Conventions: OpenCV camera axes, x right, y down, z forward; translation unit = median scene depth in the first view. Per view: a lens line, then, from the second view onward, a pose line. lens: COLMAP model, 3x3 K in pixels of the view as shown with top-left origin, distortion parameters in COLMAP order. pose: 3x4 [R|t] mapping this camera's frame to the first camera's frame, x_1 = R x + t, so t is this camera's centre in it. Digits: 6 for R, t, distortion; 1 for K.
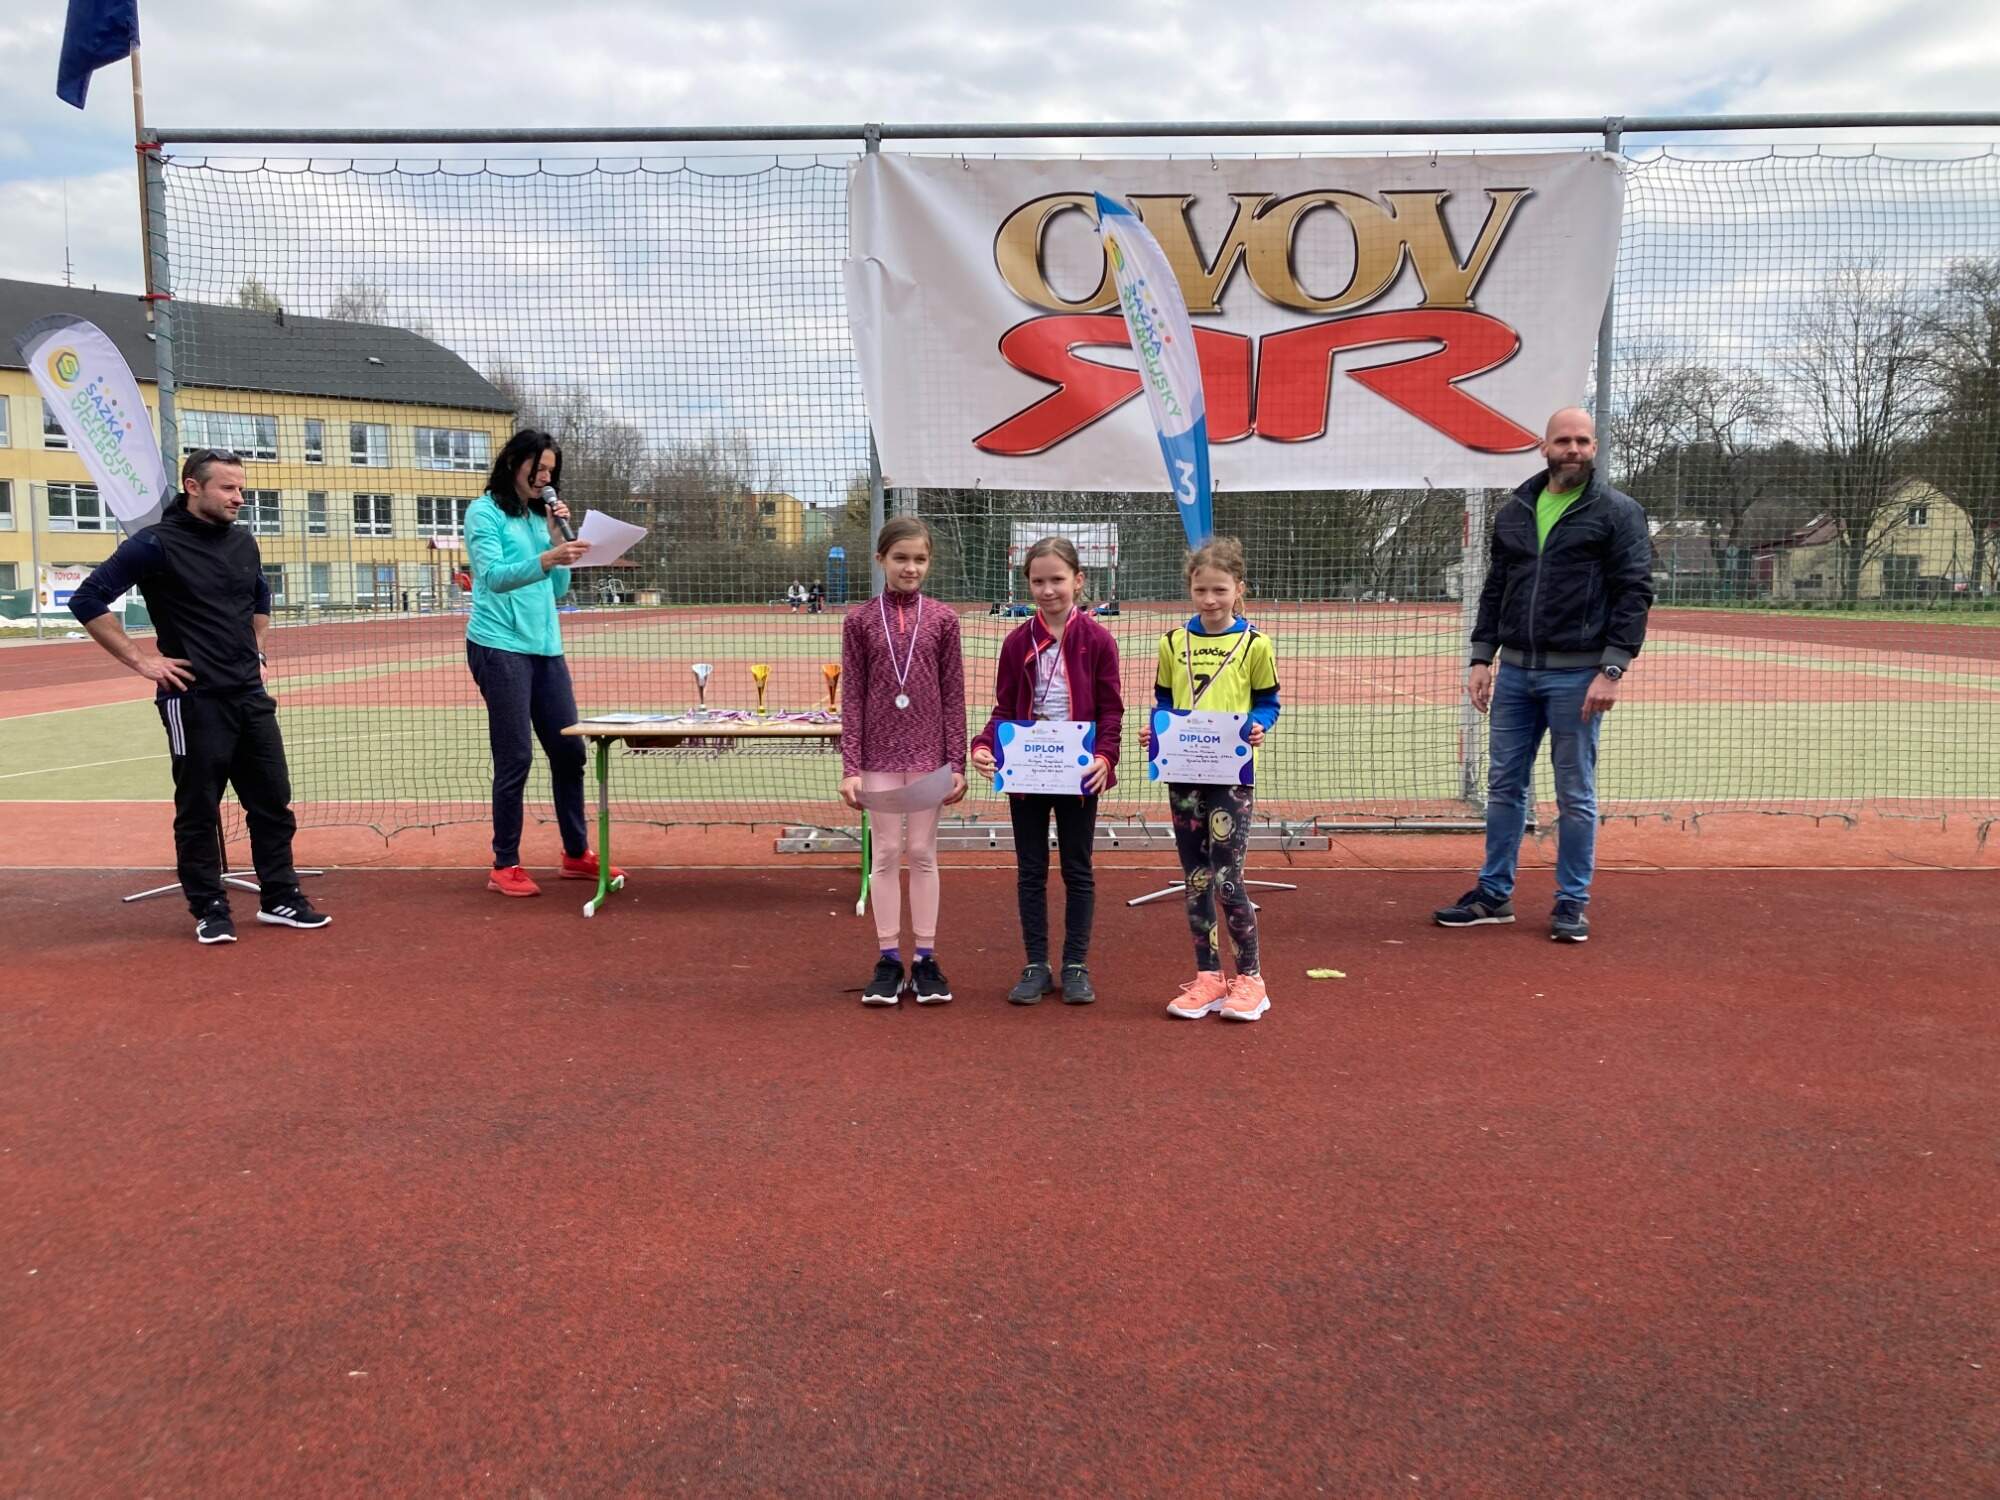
lens RADIAL K [[1656.5, 0, 989.7], [0, 1656.5, 731.5], [0, 0, 1]] dist [0.015562, -0.006056]
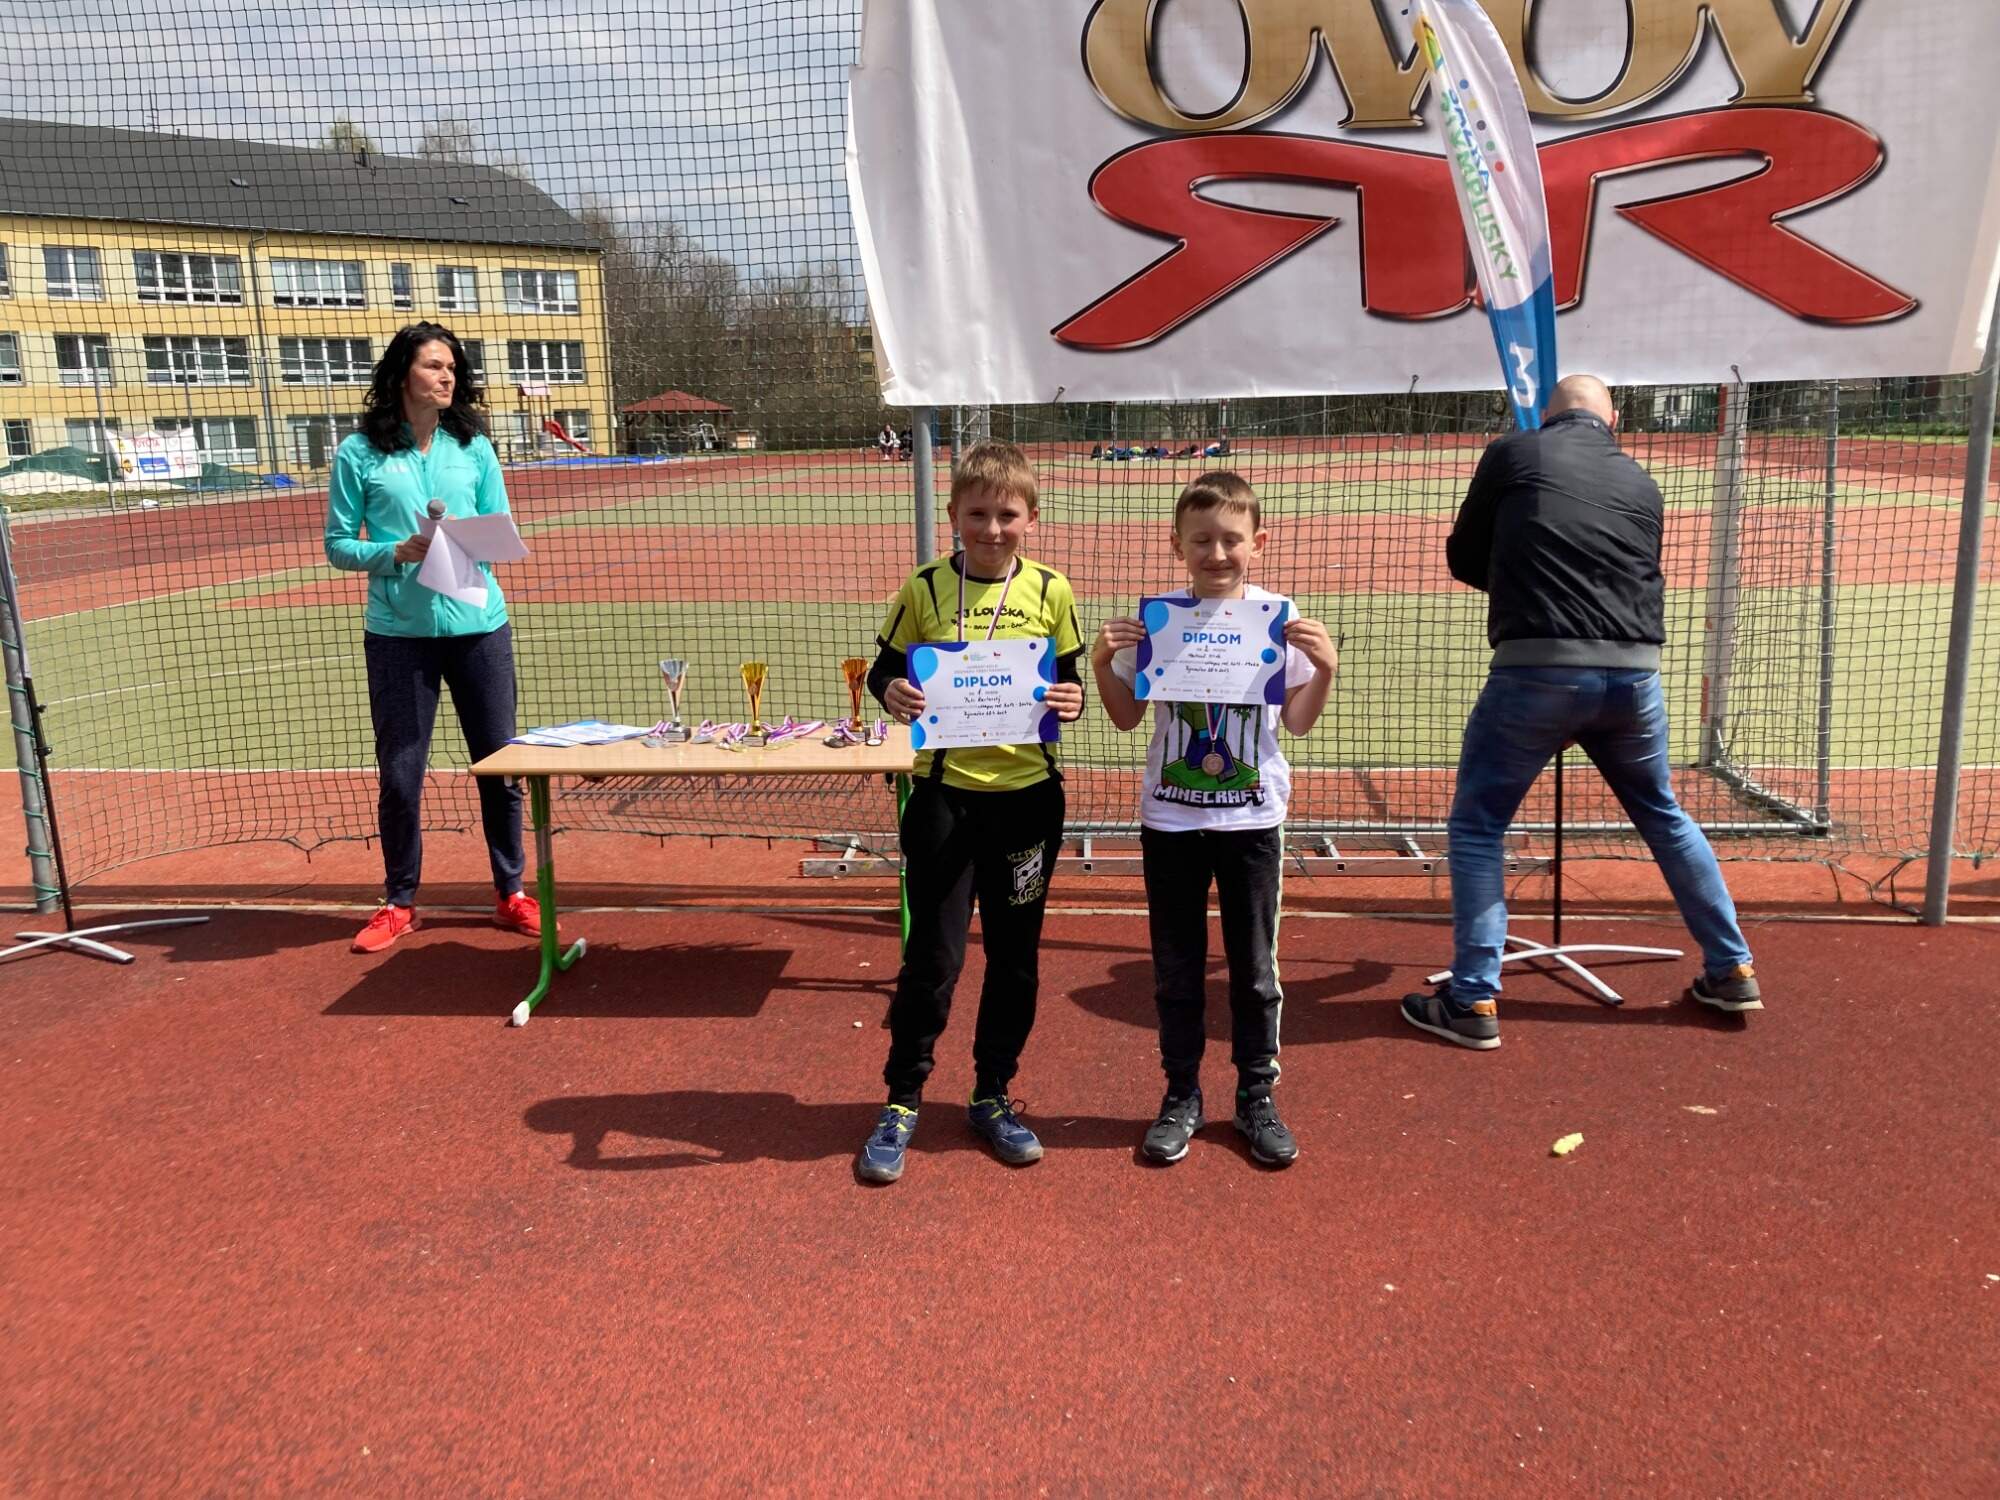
lens RADIAL K [[1651.4, 0, 968.2], [0, 1651.4, 721.6], [0, 0, 1]] dist [0.006412, -0.000232]
pose [[0.997036, -0.005020, -0.076776, 0.005637], [0.012388, 0.995324, 0.095792, -0.076509], [0.075936, -0.096459, 0.992436, 0.292543]]
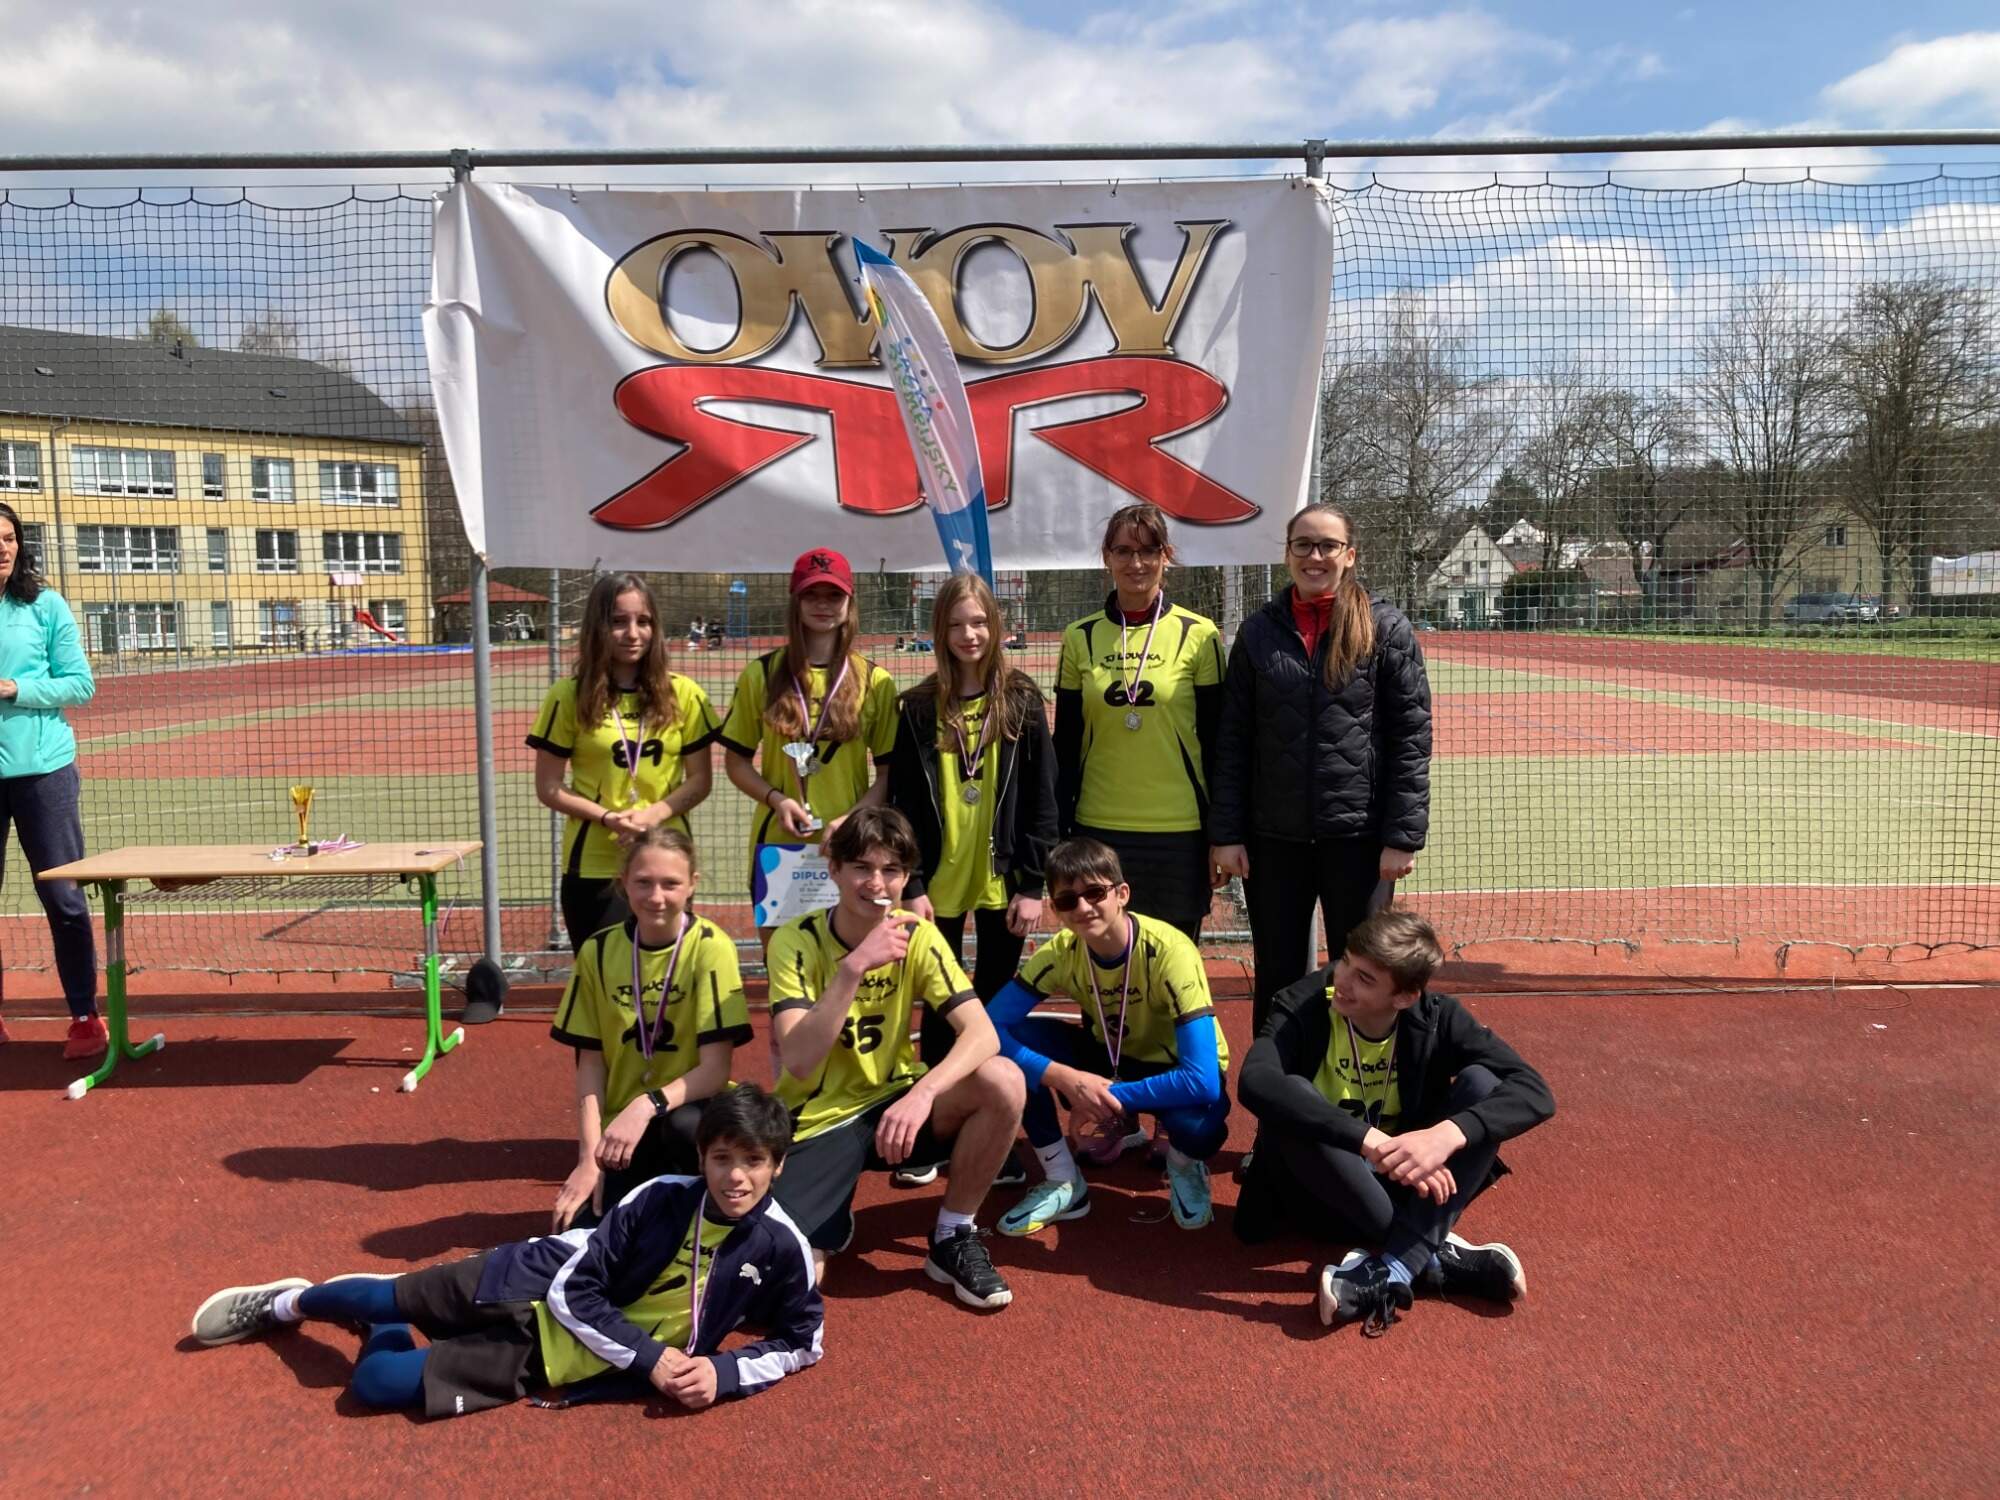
lens RADIAL K [[1656.5, 0, 989.7], [0, 1656.5, 731.5], [0, 0, 1]] dist [0.015562, -0.006056]
pose [[0.999510, -0.012435, 0.028730, 0.175508], [0.012845, 0.999818, -0.014124, -0.049135], [-0.028549, 0.014486, 0.999487, 0.140040]]
